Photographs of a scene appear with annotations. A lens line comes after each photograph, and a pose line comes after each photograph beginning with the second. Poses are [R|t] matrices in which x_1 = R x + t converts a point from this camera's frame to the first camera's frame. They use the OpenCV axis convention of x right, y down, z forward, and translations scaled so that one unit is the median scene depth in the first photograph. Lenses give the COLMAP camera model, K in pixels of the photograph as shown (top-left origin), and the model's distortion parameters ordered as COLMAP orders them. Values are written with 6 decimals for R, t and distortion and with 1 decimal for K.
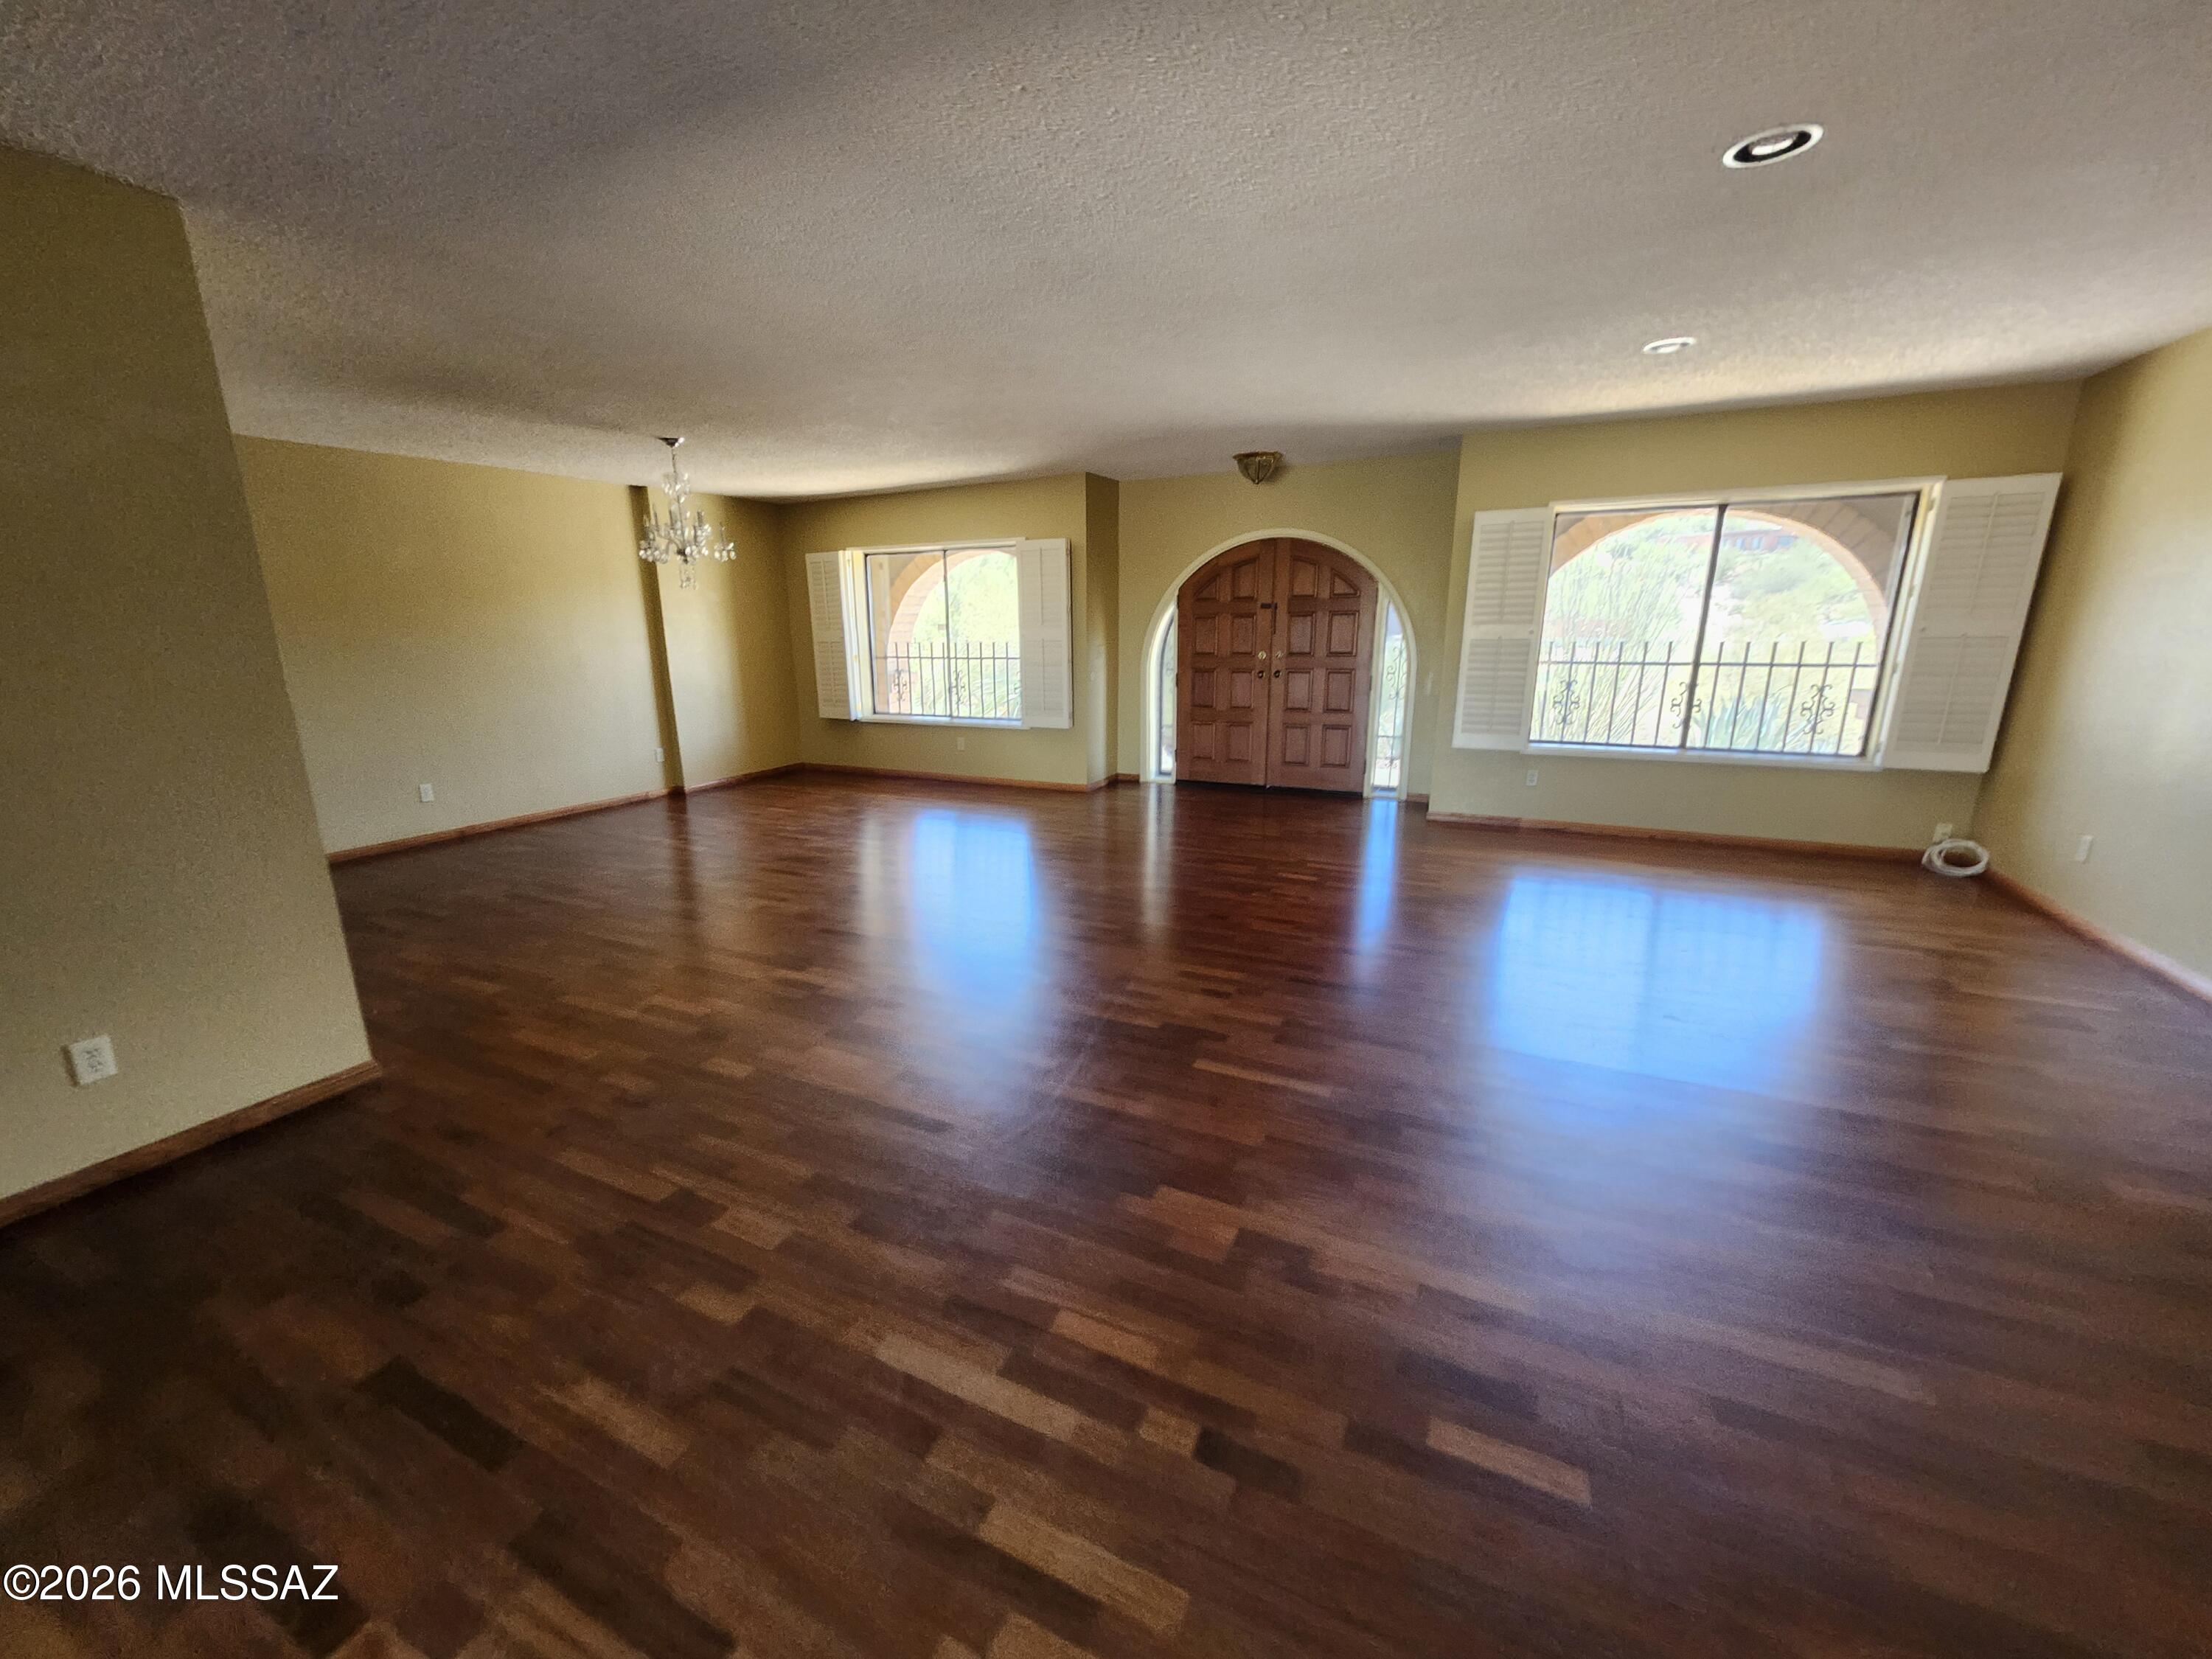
lens RADIAL K [[879.6, 0, 1090.1], [0, 879.6, 845.4], [0, 0, 1]] dist [-0.002156, -0.000320]
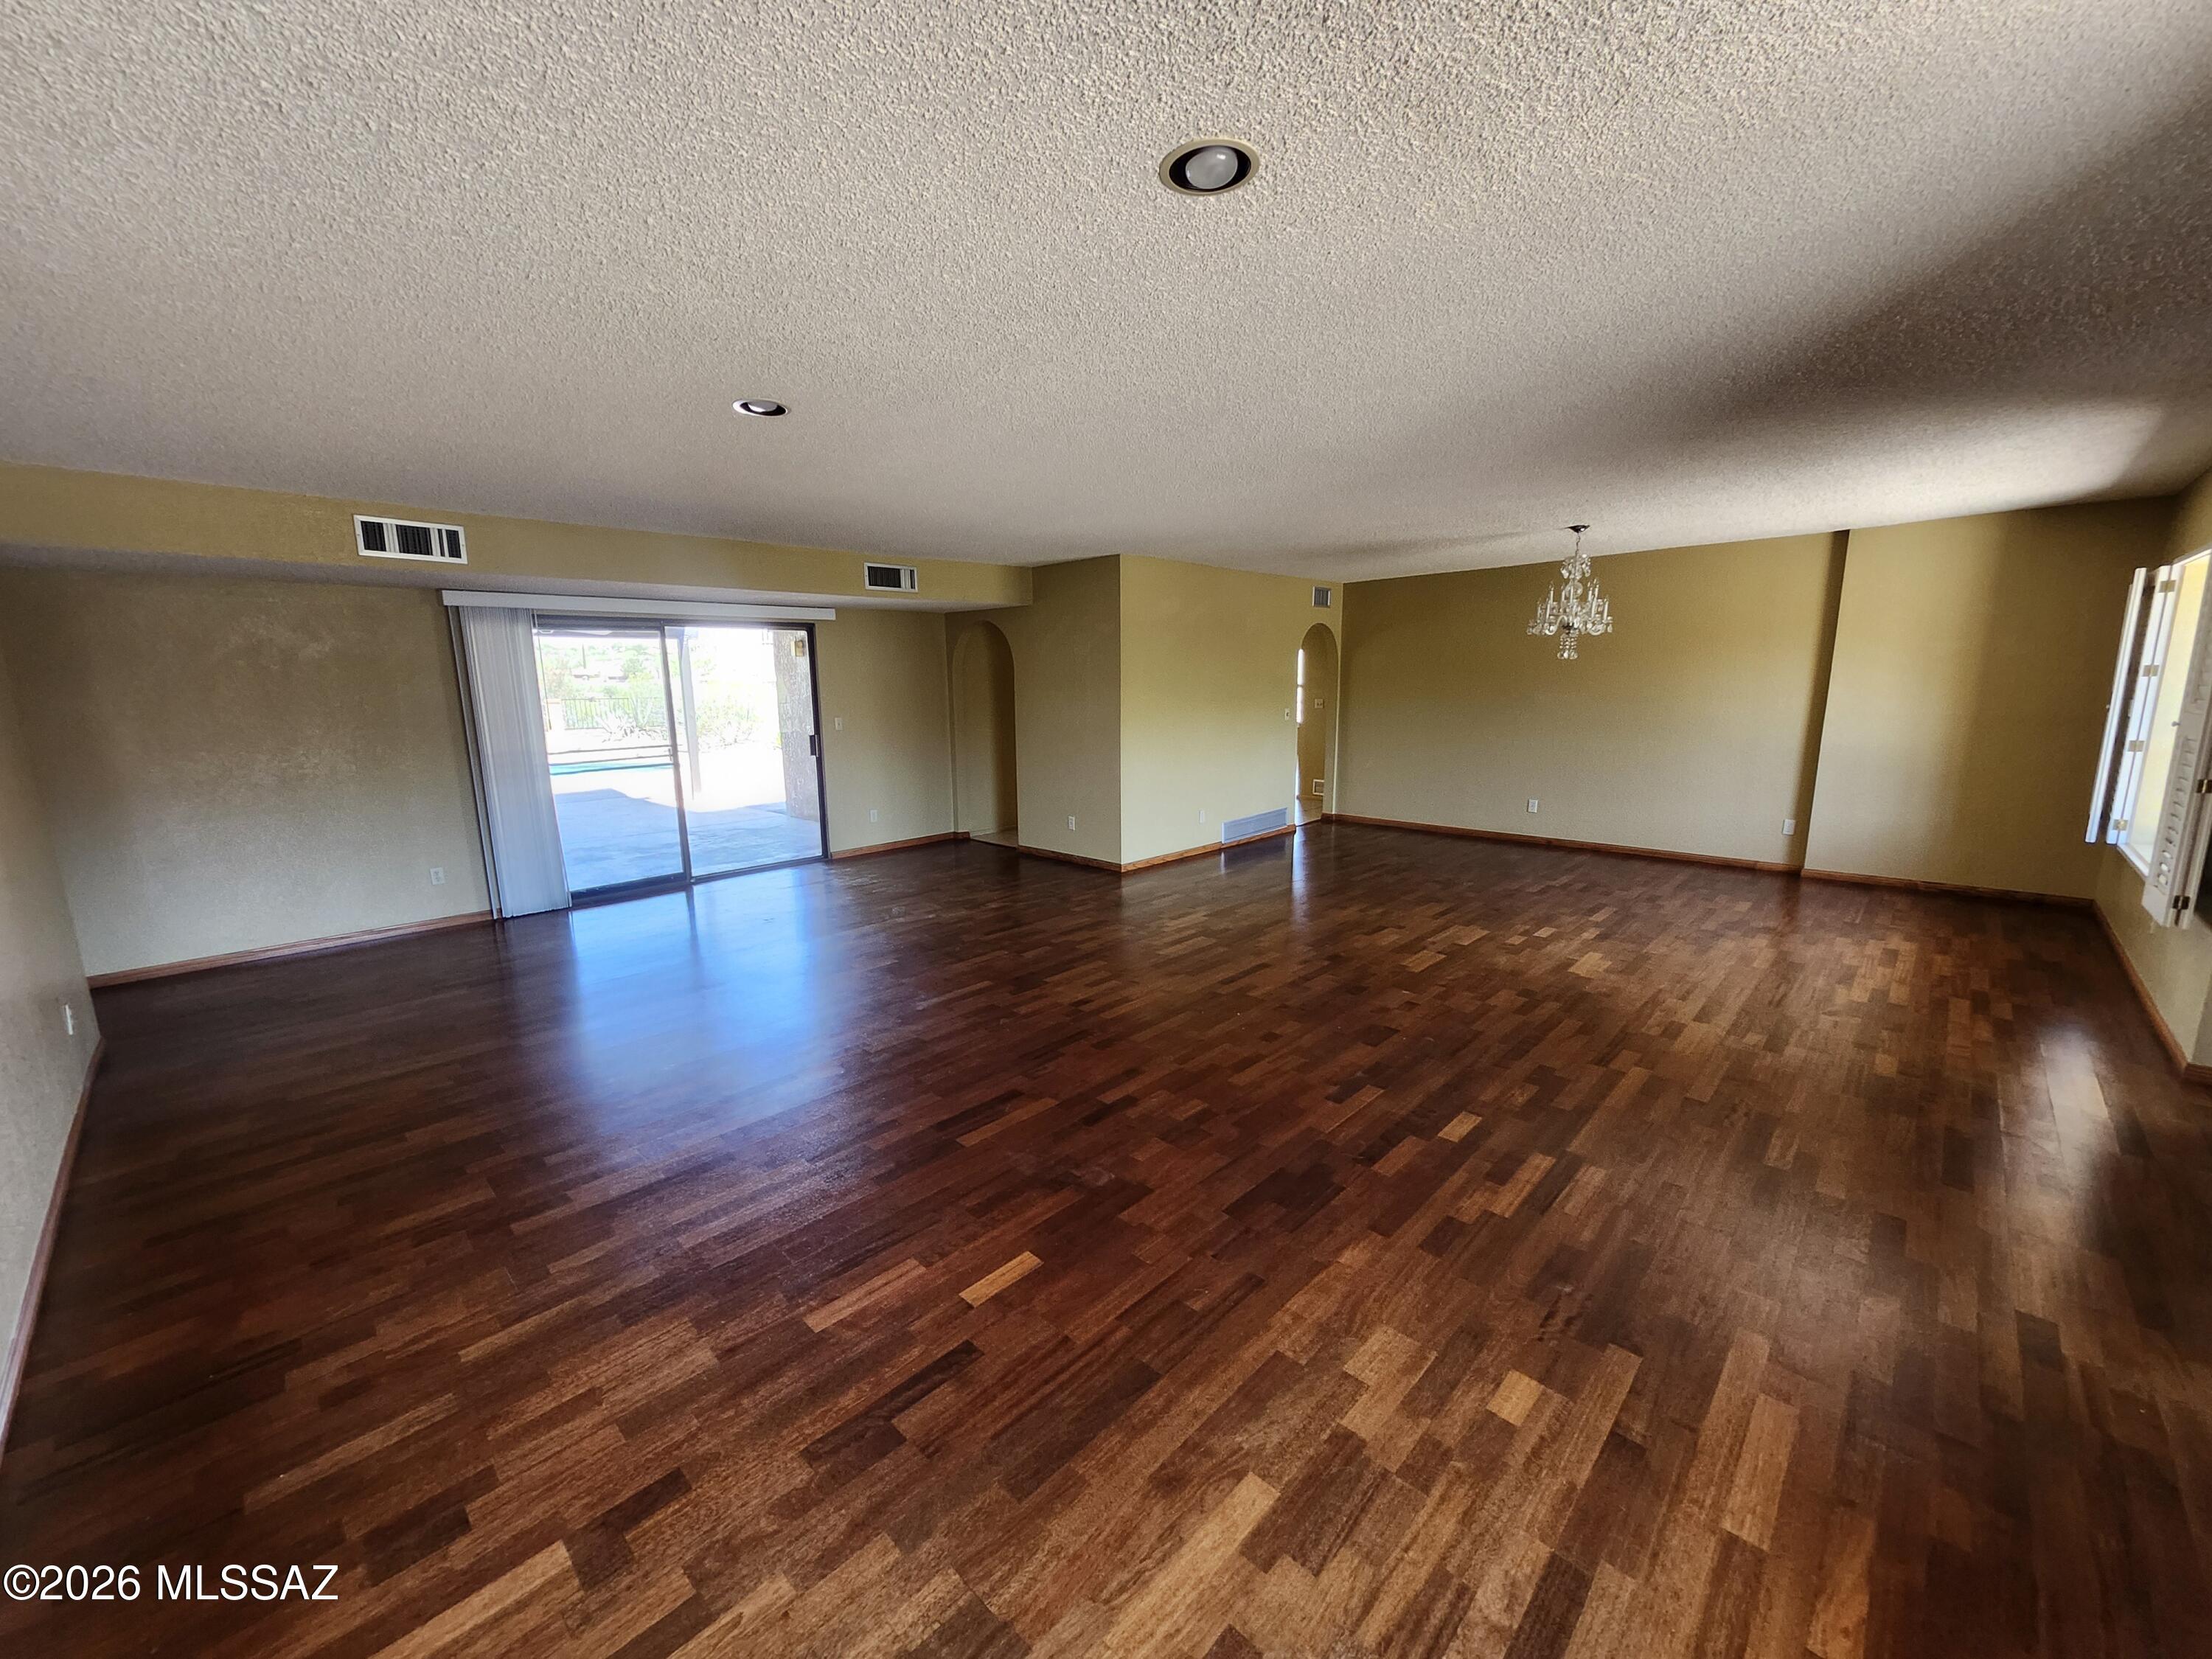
lens RADIAL K [[879.6, 0, 1110.9], [0, 879.6, 829.4], [0, 0, 1]] dist [-0.002156, -0.000320]
pose [[-0.311337, 0.181065, -0.932891, 0.764711], [-0.211683, 0.943802, 0.253828, -0.243208], [0.926423, 0.276503, -0.255512, 0.765286]]
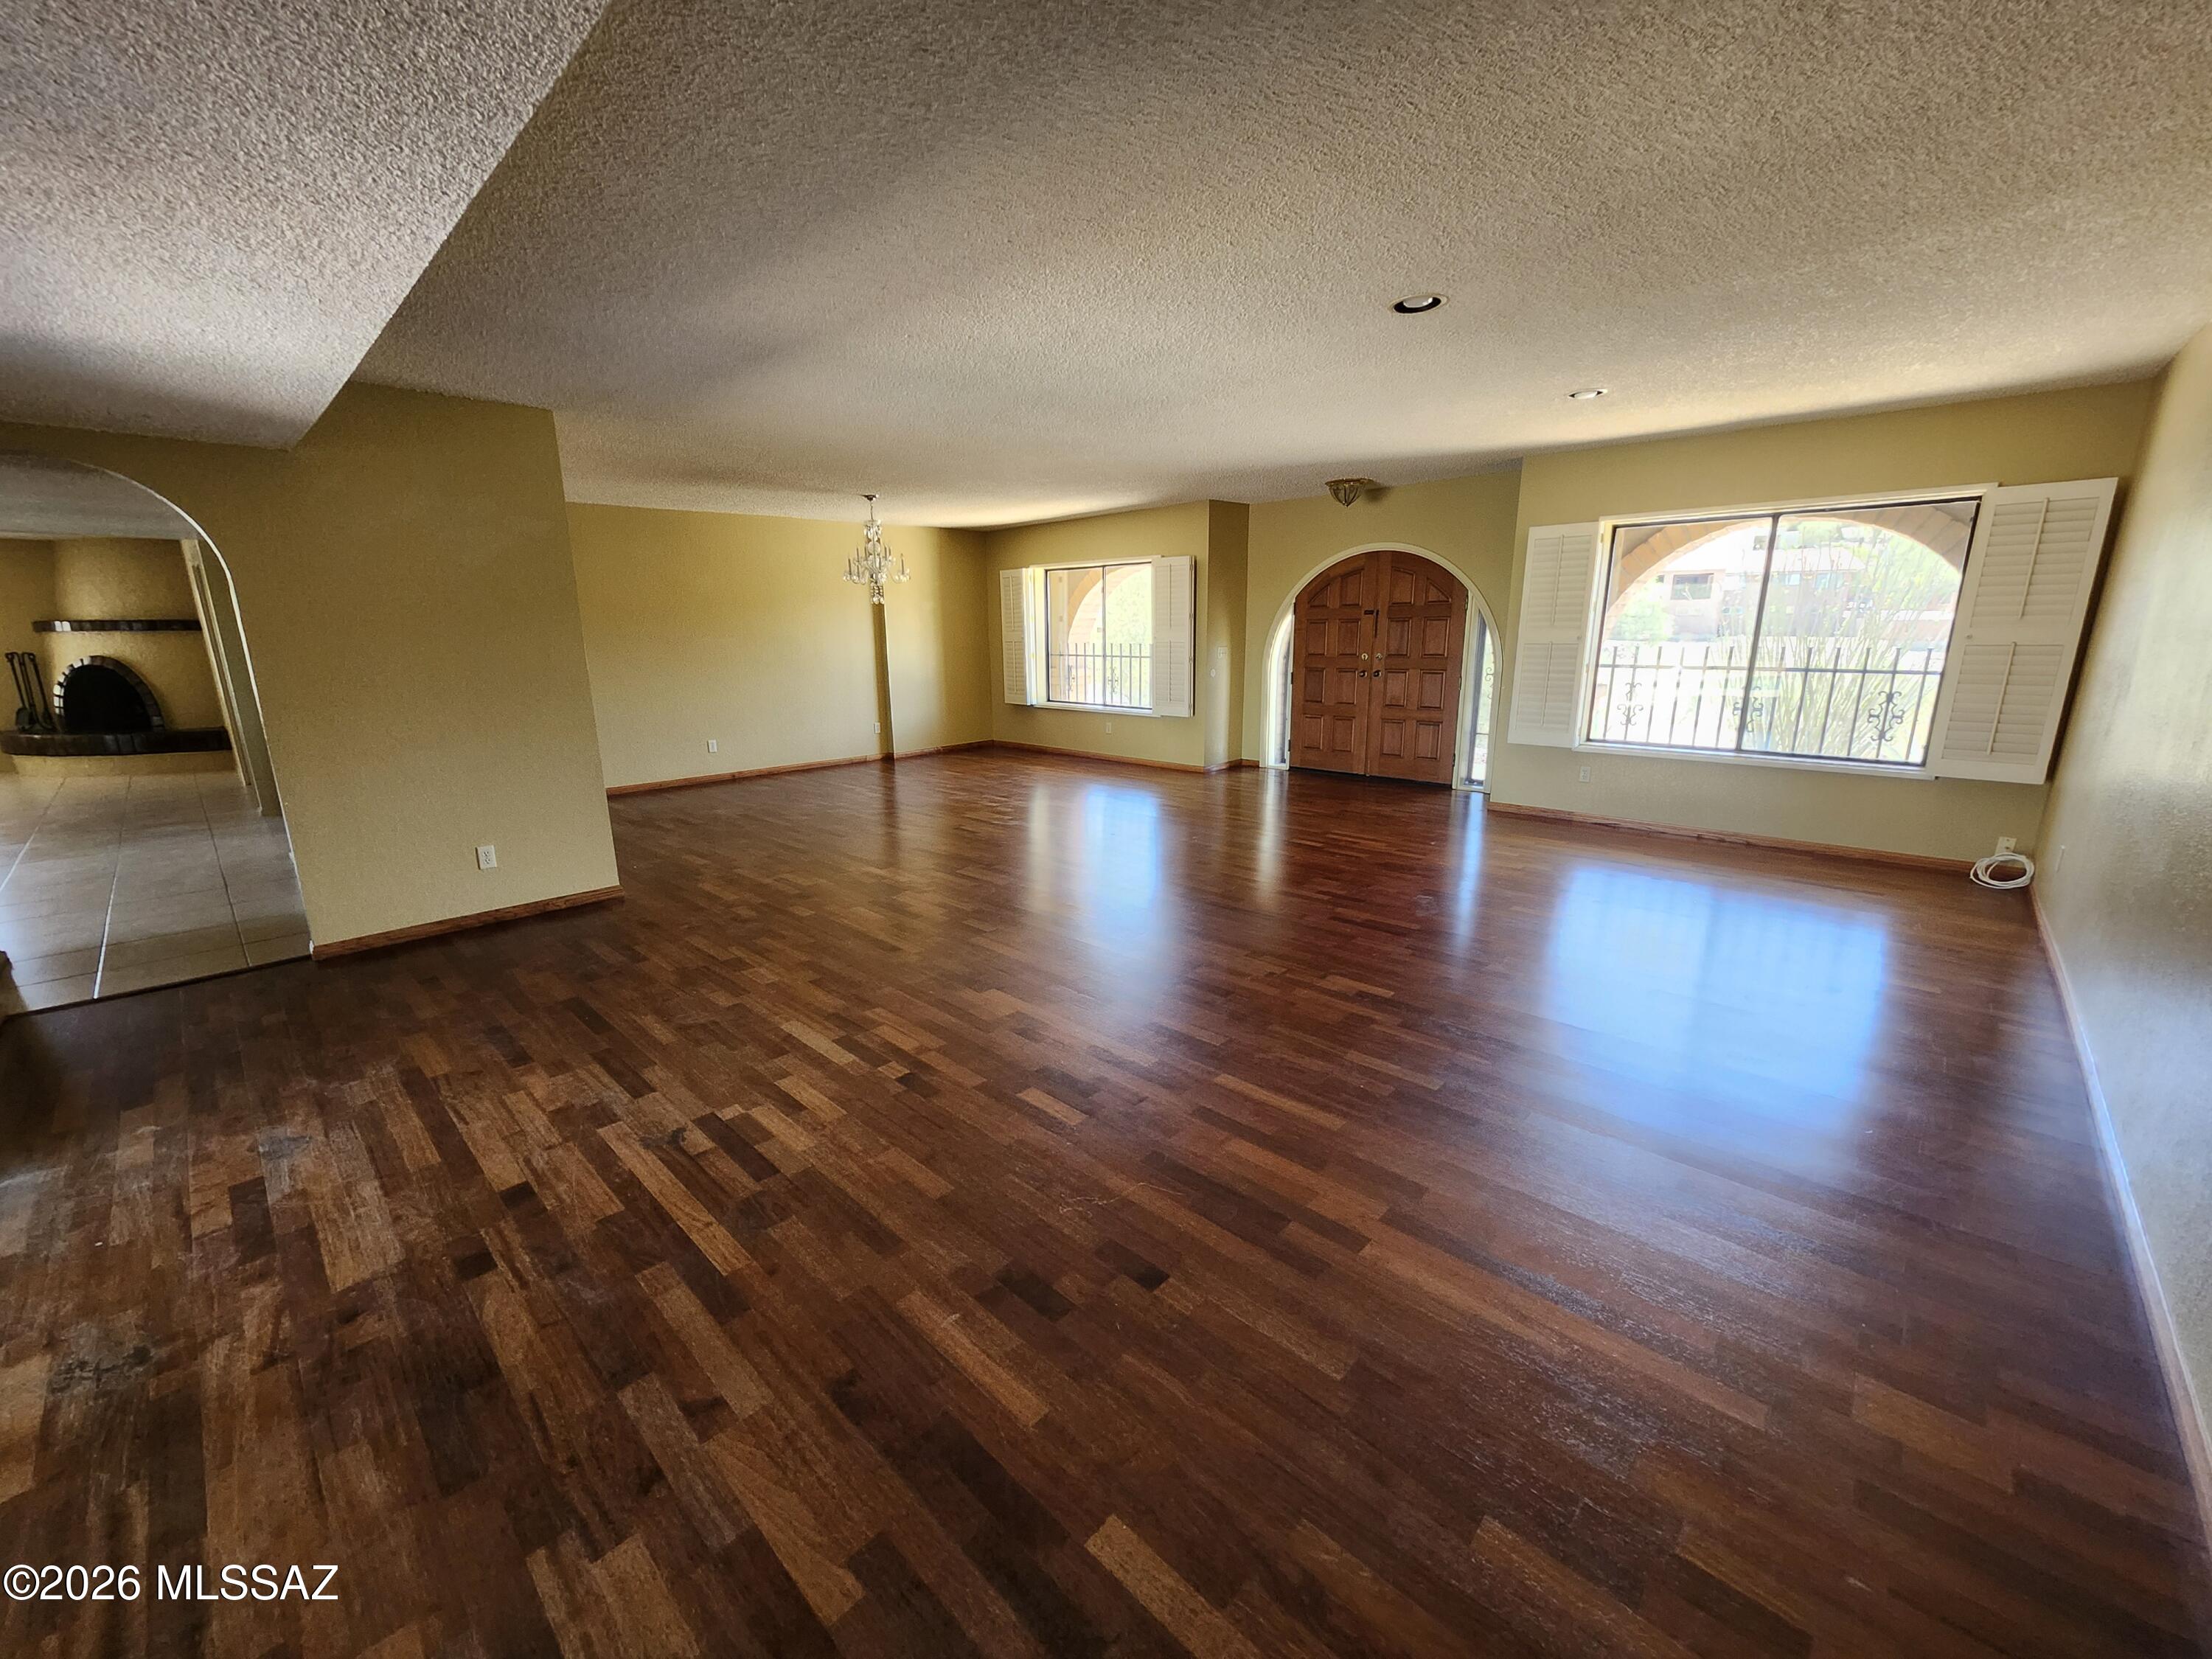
lens RADIAL K [[879.6, 0, 1129.9], [0, 879.6, 836.1], [0, 0, 1]] dist [-0.002156, -0.000320]
pose [[0.959521, 0.066137, -0.273761, 0.286372], [-0.068472, 0.997653, 0.001027, 0.036736], [0.273186, 0.017760, 0.961797, -0.181849]]
